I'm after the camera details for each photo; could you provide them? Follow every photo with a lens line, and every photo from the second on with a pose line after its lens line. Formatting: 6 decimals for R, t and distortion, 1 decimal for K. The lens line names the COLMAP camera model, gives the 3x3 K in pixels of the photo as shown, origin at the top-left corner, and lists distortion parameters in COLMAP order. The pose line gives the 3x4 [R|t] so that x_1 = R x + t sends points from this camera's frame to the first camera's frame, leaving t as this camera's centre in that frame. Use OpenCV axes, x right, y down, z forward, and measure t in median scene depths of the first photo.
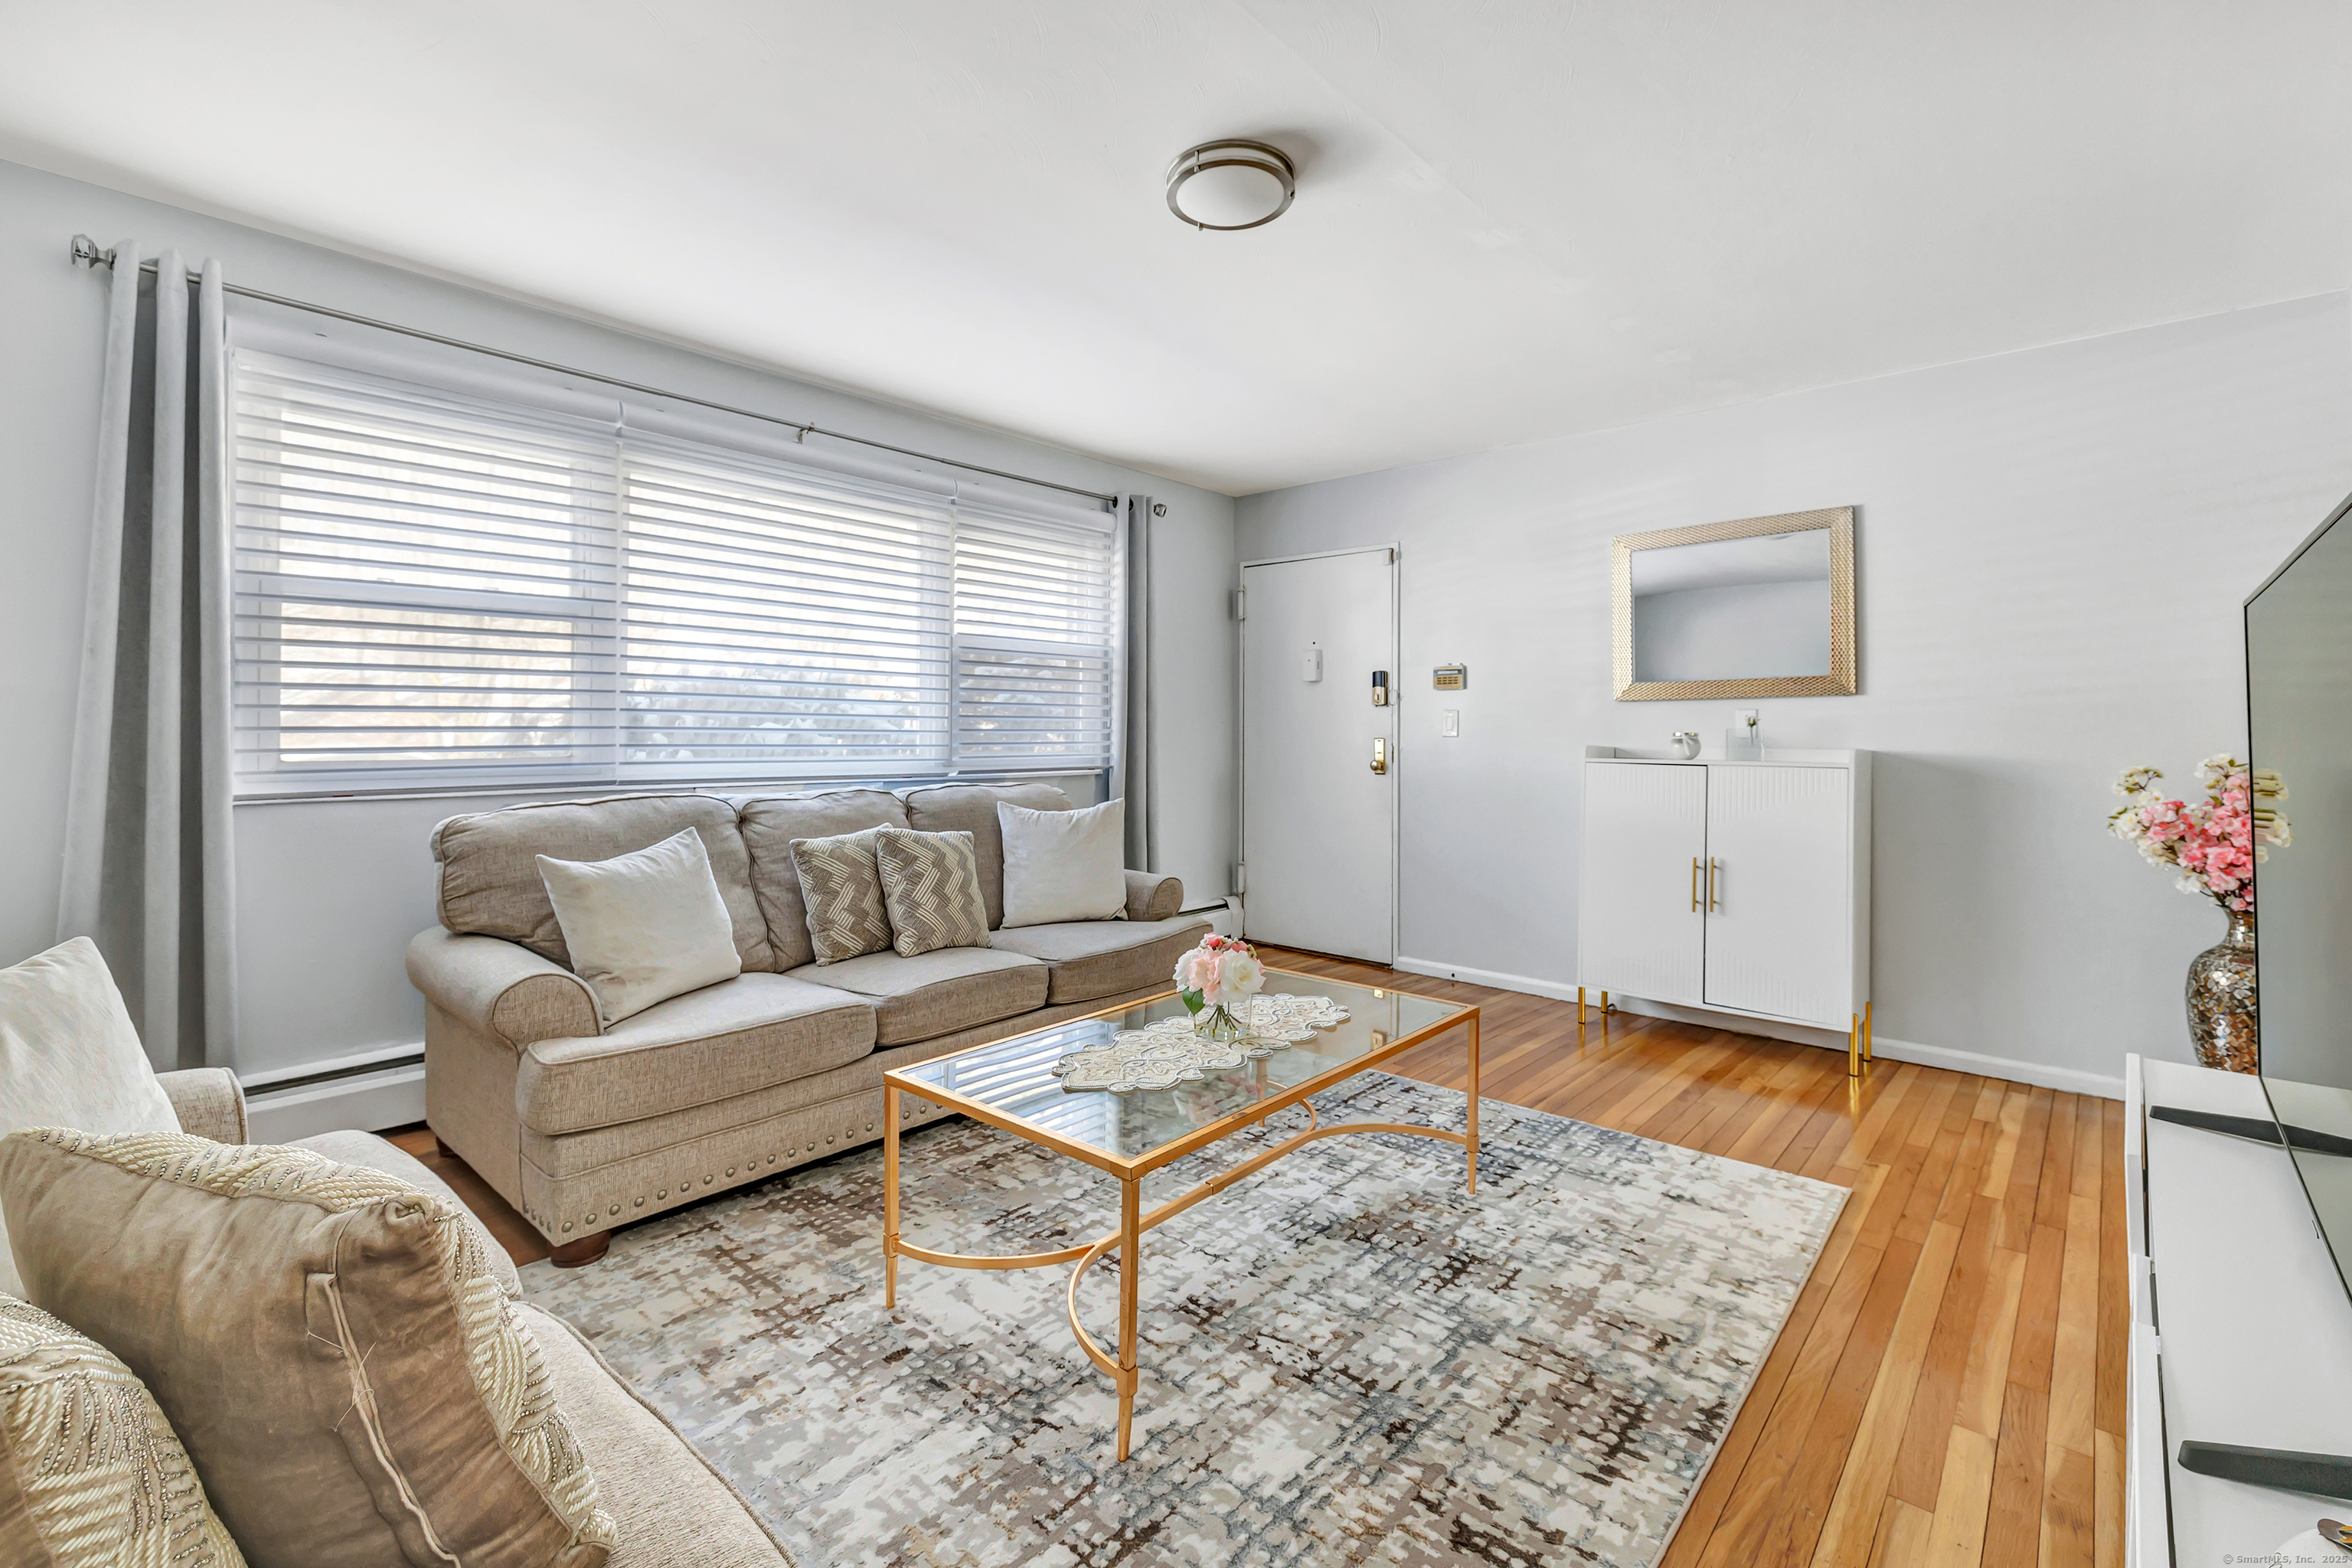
lens RADIAL K [[1034.5, 0, 1154.3], [0, 1034.5, 731.5], [0, 0, 1]] dist [0.001075, 0.000107]
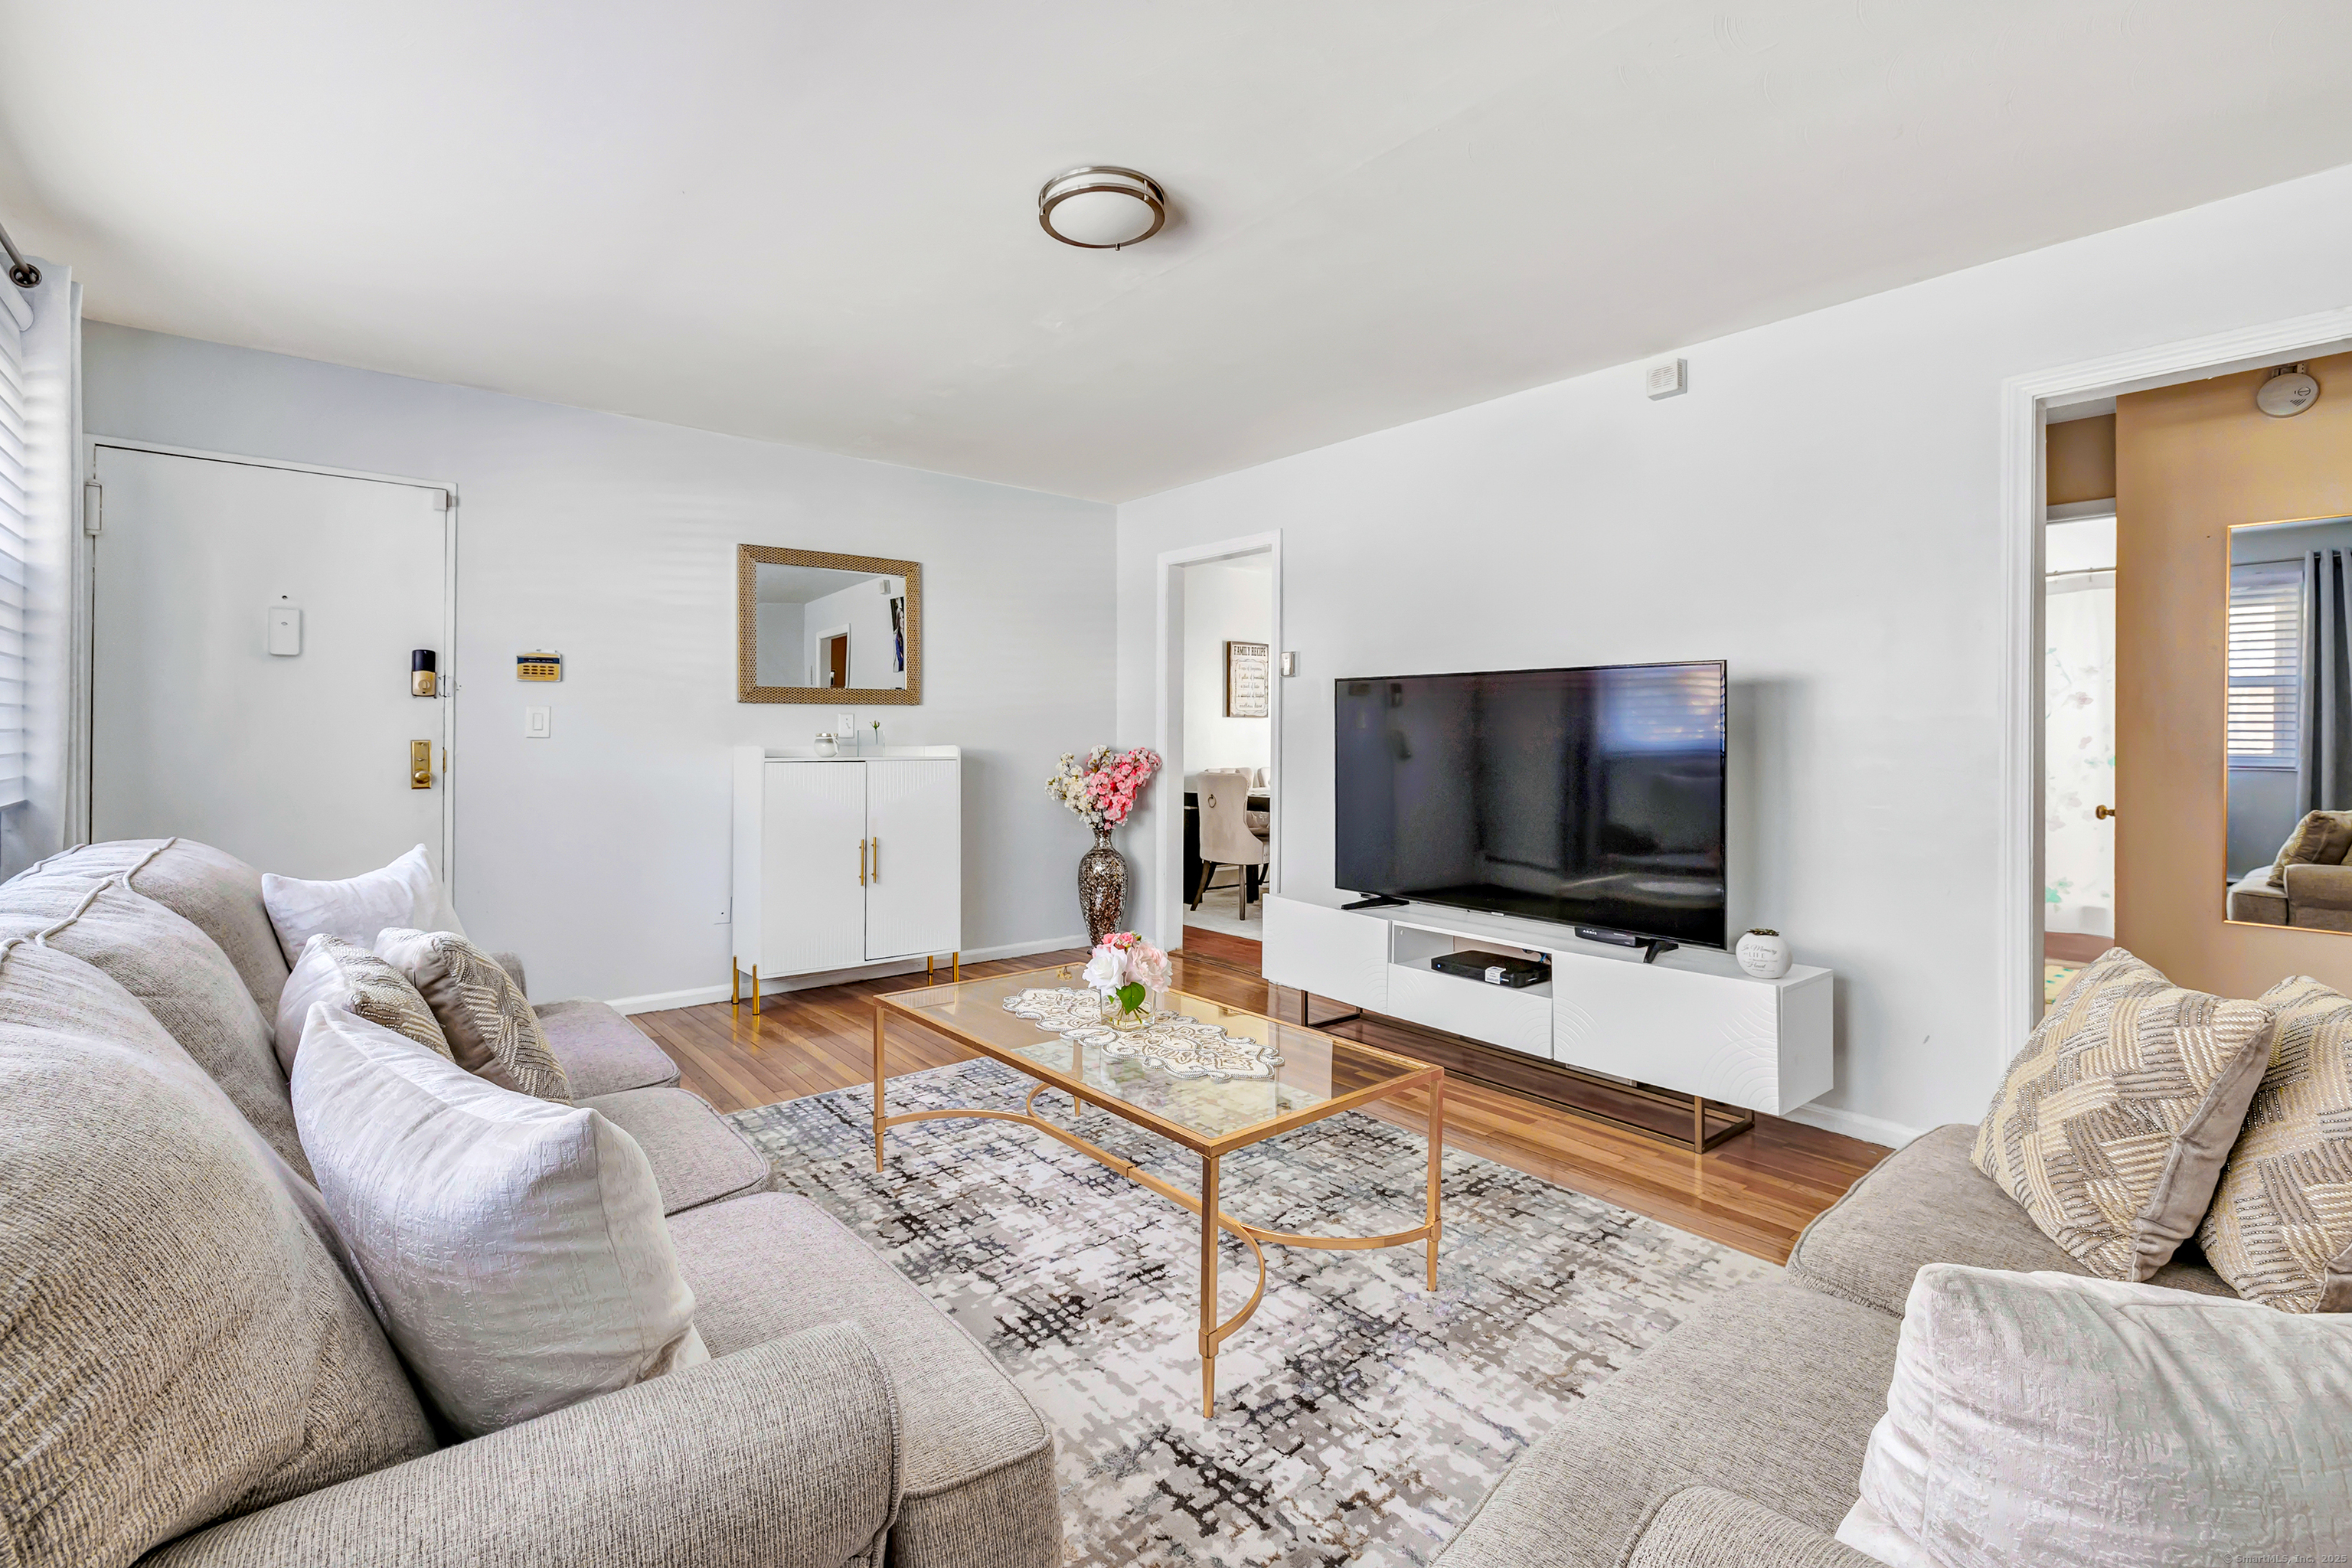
lens RADIAL K [[1034.5, 0, 1154.3], [0, 1034.5, 731.5], [0, 0, 1]] dist [0.001075, 0.000107]
pose [[0.148120, -0.002004, 0.988967, -0.941914], [-0.006981, 0.999971, 0.003072, -0.011397], [-0.988945, -0.007359, 0.148102, 0.782522]]
